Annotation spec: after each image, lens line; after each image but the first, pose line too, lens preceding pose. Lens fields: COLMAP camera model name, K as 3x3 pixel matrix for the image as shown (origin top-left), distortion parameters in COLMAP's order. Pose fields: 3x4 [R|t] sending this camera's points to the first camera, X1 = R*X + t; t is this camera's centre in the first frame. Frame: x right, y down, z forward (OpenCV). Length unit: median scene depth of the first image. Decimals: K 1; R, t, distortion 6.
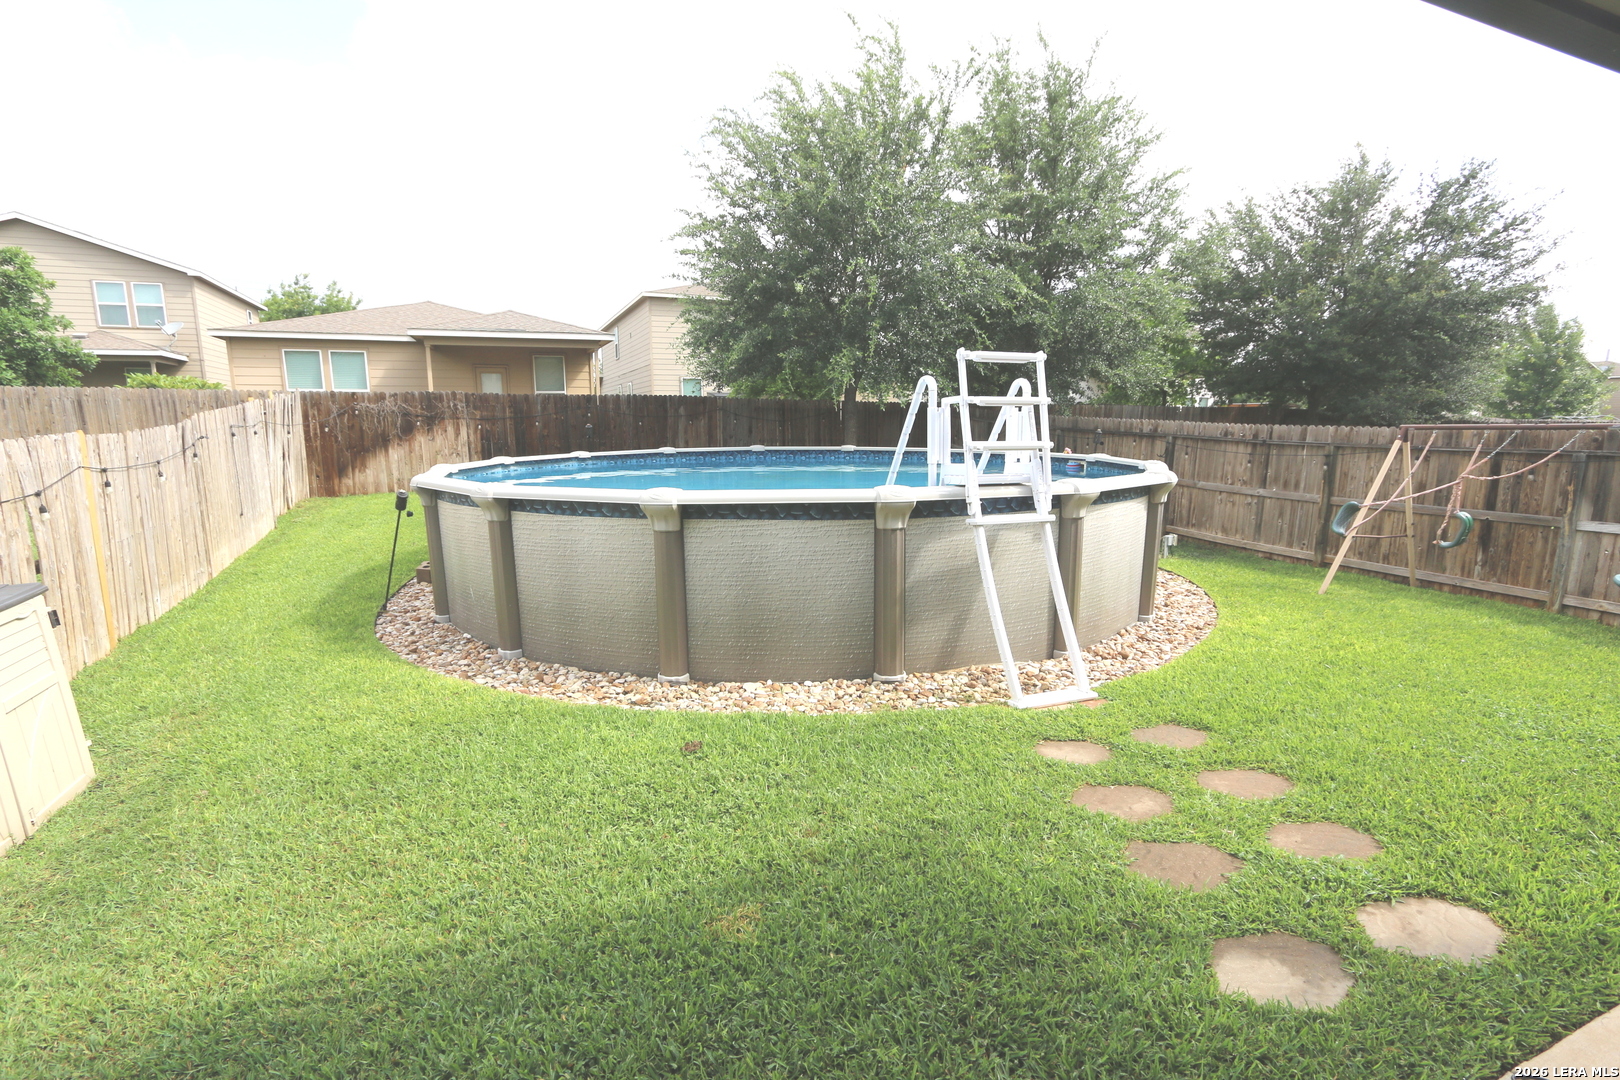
lens RADIAL K [[744.2, 0, 798.7], [0, 744.2, 546.1], [0, 0, 1]] dist [-0.016607, 0.001975]
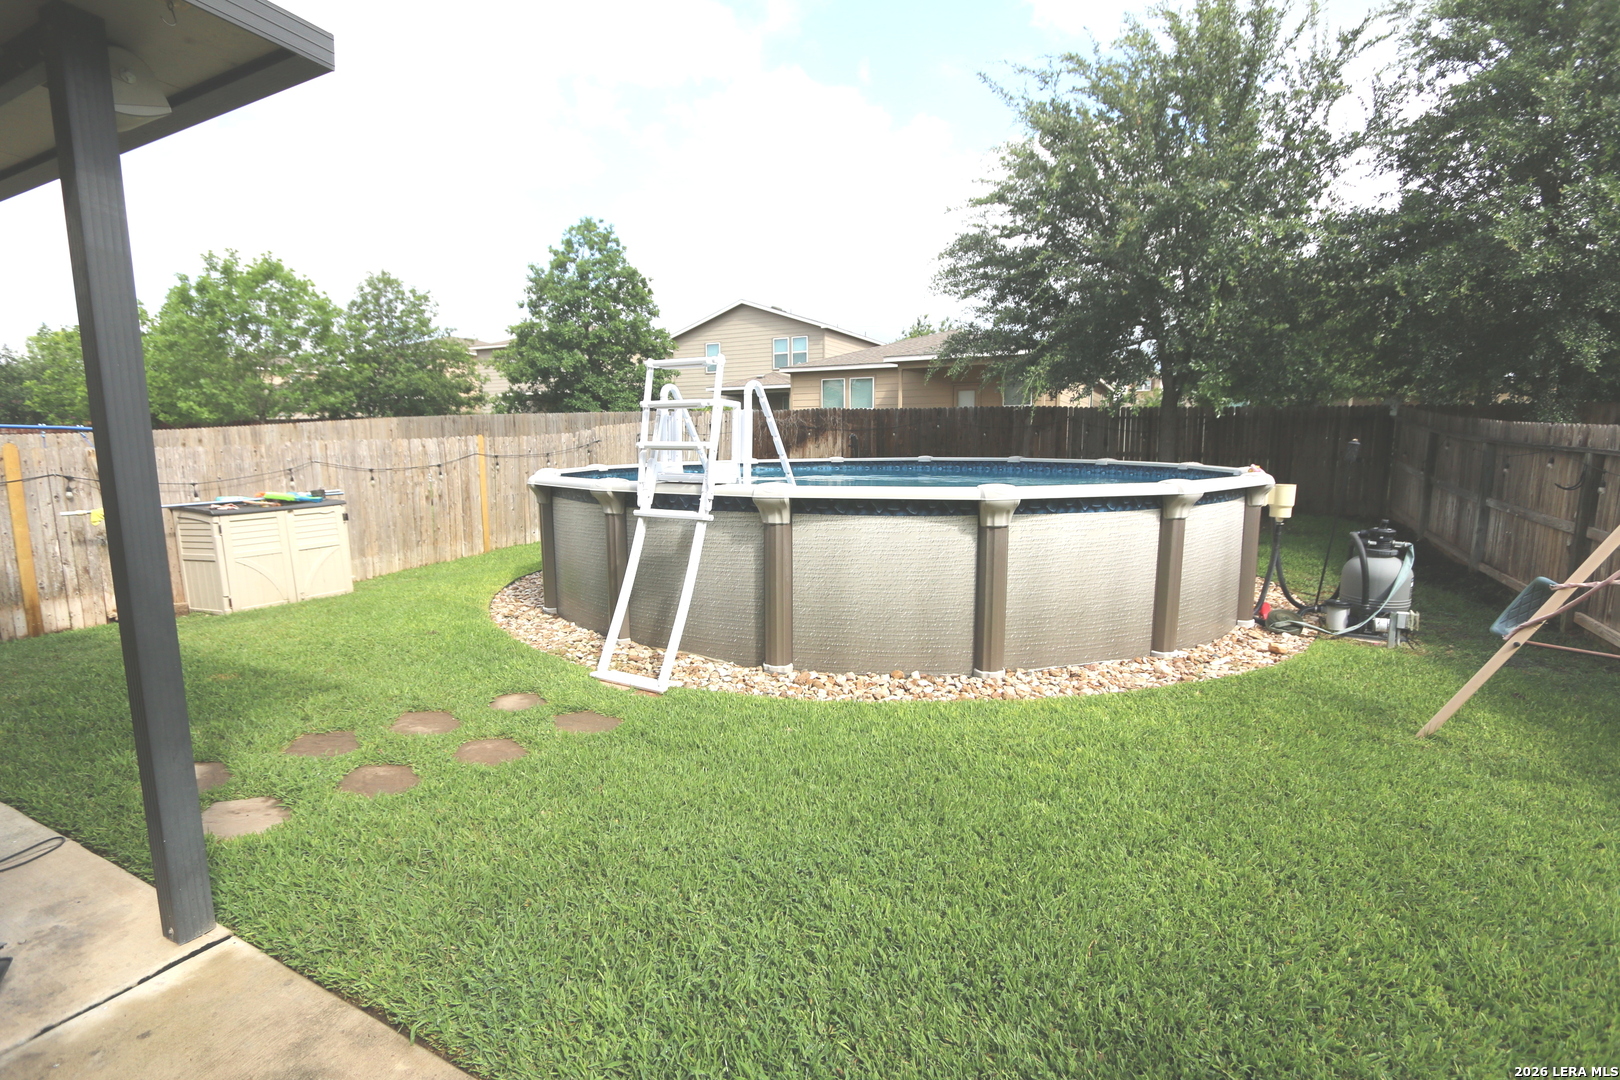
lens RADIAL K [[744.2, 0, 798.7], [0, 744.2, 546.1], [0, 0, 1]] dist [-0.016607, 0.001975]
pose [[0.642908, 0.110487, -0.757933, 0.515336], [-0.126079, 0.991309, 0.037563, -0.023203], [0.755495, 0.071410, 0.651250, 0.189232]]
